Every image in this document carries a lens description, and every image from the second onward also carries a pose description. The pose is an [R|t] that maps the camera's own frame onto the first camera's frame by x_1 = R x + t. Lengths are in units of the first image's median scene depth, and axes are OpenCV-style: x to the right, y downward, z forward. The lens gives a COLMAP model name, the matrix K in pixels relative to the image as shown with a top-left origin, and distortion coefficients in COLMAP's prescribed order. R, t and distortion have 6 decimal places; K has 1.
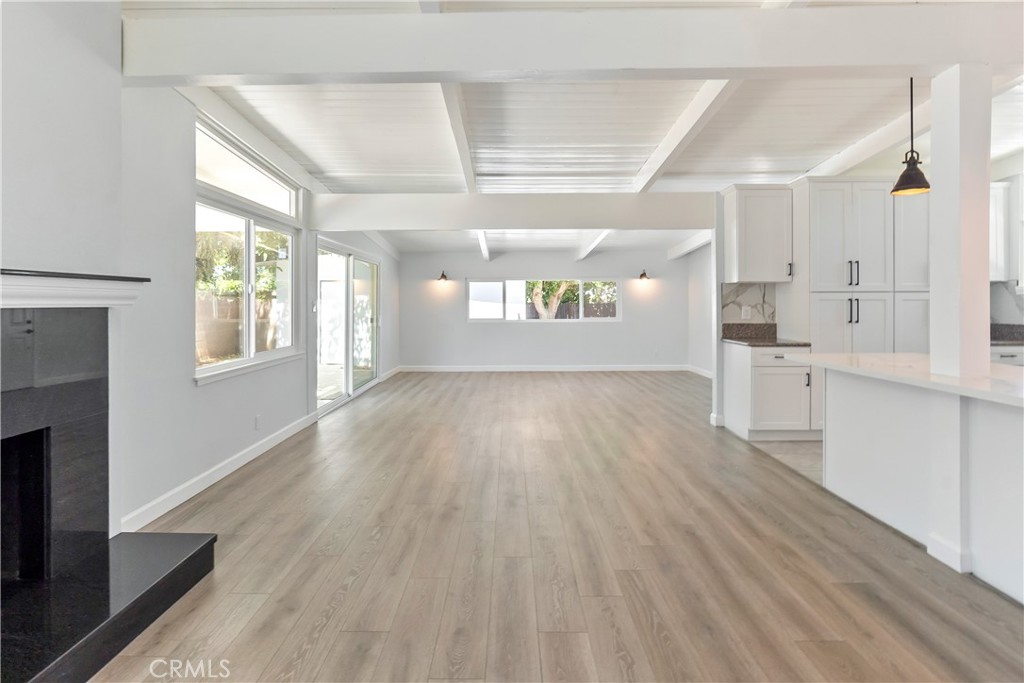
lens RADIAL K [[533.9, 0, 505.8], [0, 533.9, 303.3], [0, 0, 1]] dist [-0.004600, -0.000488]
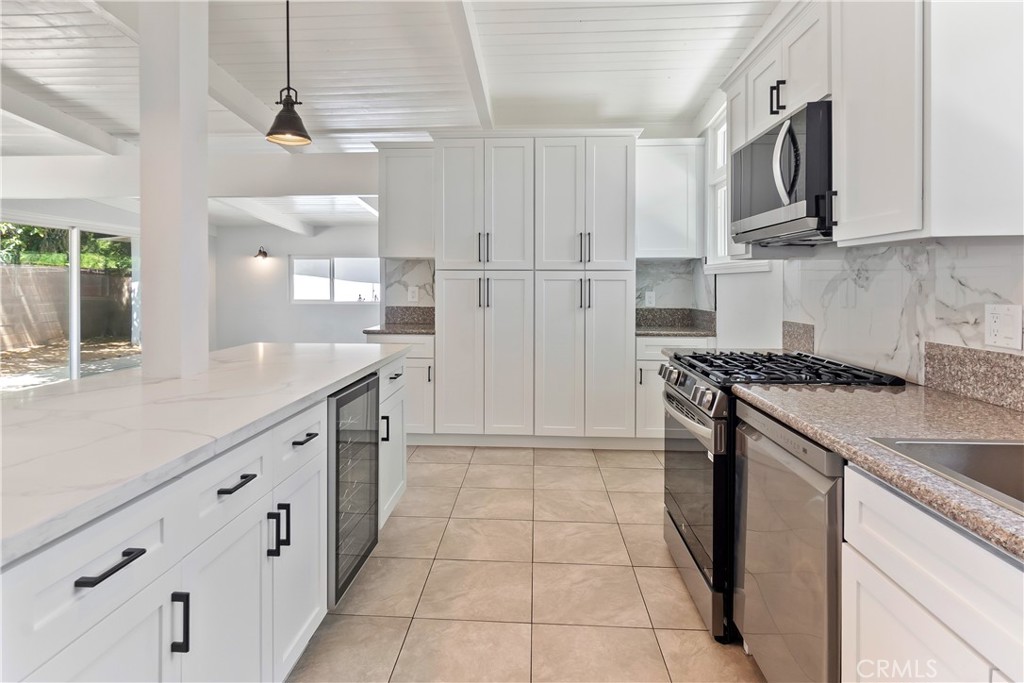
lens RADIAL K [[565.4, 0, 508.1], [0, 565.4, 290.2], [0, 0, 1]] dist [0.003995, 0.000015]
pose [[0.998932, 0.005278, -0.045906, 0.645529], [-0.004798, 0.999933, 0.010542, 0.000914], [0.045959, -0.010311, 0.998890, 0.101410]]
